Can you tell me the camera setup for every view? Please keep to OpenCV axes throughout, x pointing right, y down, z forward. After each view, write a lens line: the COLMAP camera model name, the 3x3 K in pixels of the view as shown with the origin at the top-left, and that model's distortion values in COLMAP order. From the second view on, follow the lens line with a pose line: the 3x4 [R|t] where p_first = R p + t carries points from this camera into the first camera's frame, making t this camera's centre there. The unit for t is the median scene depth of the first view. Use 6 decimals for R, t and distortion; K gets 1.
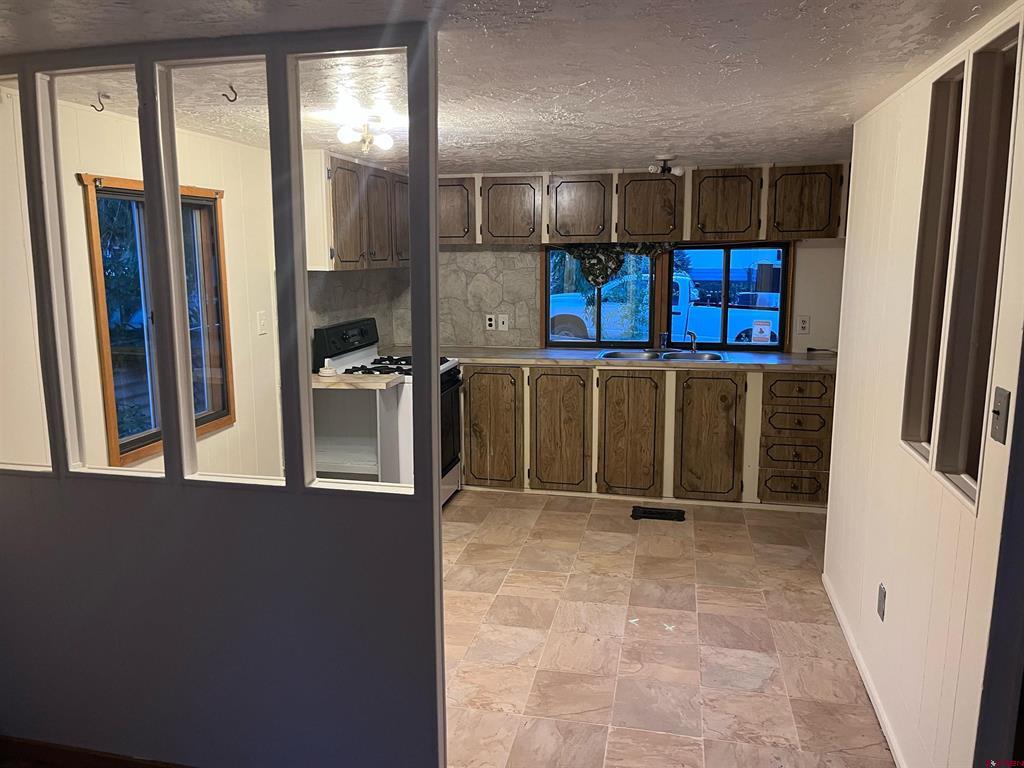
lens RADIAL K [[774.4, 0, 500.6], [0, 774.4, 376.4], [0, 0, 1]] dist [0.035457, -0.040471]
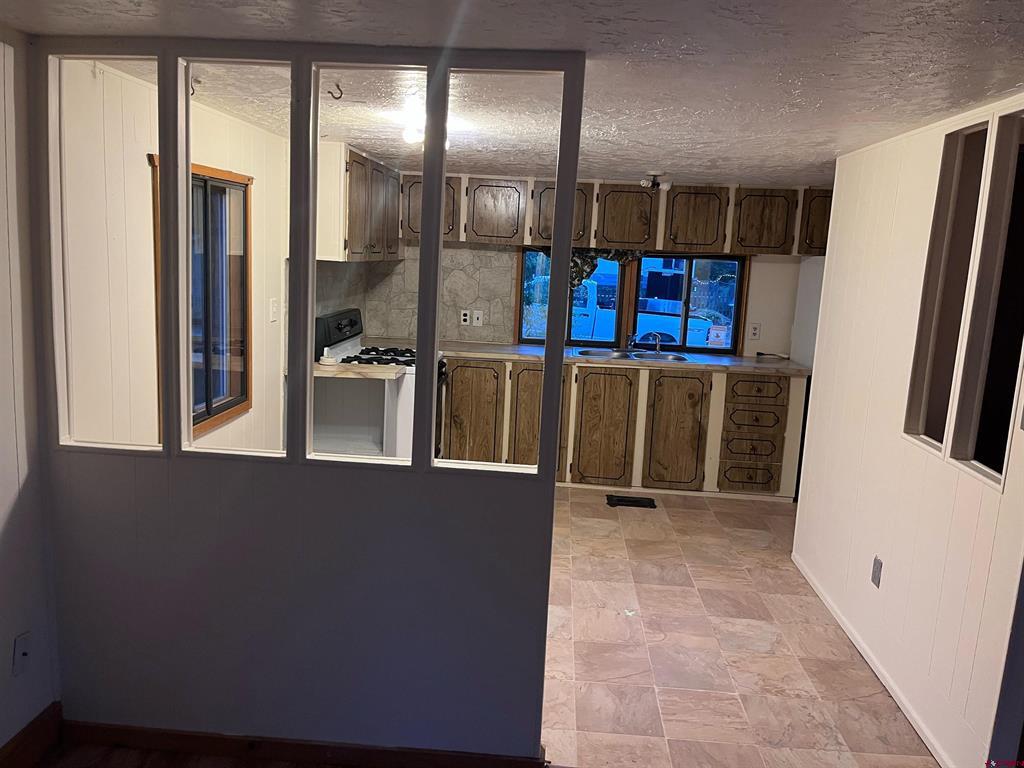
lens RADIAL K [[774.4, 0, 509.1], [0, 774.4, 370.1], [0, 0, 1]] dist [0.035457, -0.040471]
pose [[0.985755, 0.028372, 0.165776, -0.155632], [-0.027795, 0.999597, -0.005799, 0.005712], [-0.165874, 0.001109, 0.986146, -0.036240]]
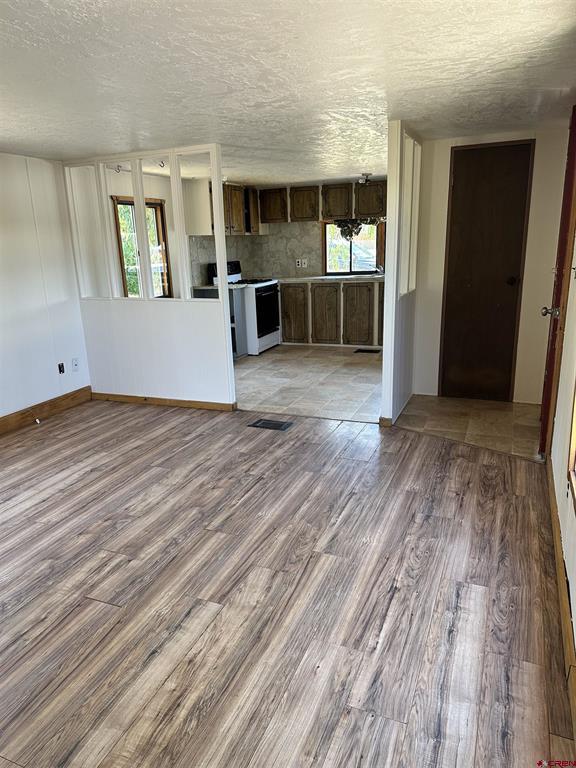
lens RADIAL K [[544.1, 0, 284.0], [0, 544.1, 399.1], [0, 0, 1]] dist [0.066141, -0.032593]
pose [[0.986629, 0.017223, -0.162071, 0.232861], [0.003396, 0.992013, 0.126093, 0.124634], [0.162948, -0.124958, 0.978690, -0.533348]]
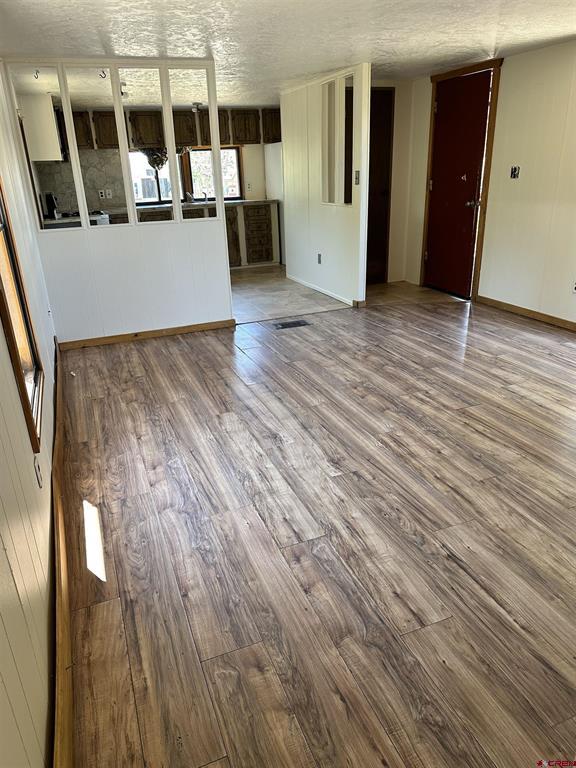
lens RADIAL K [[544.1, 0, 292.1], [0, 544.1, 396.0], [0, 0, 1]] dist [0.066141, -0.032593]
pose [[0.810934, -0.250108, 0.528991, -0.591031], [0.128258, 0.958038, 0.256345, 0.144793], [-0.570907, -0.140032, 0.808984, -0.537362]]
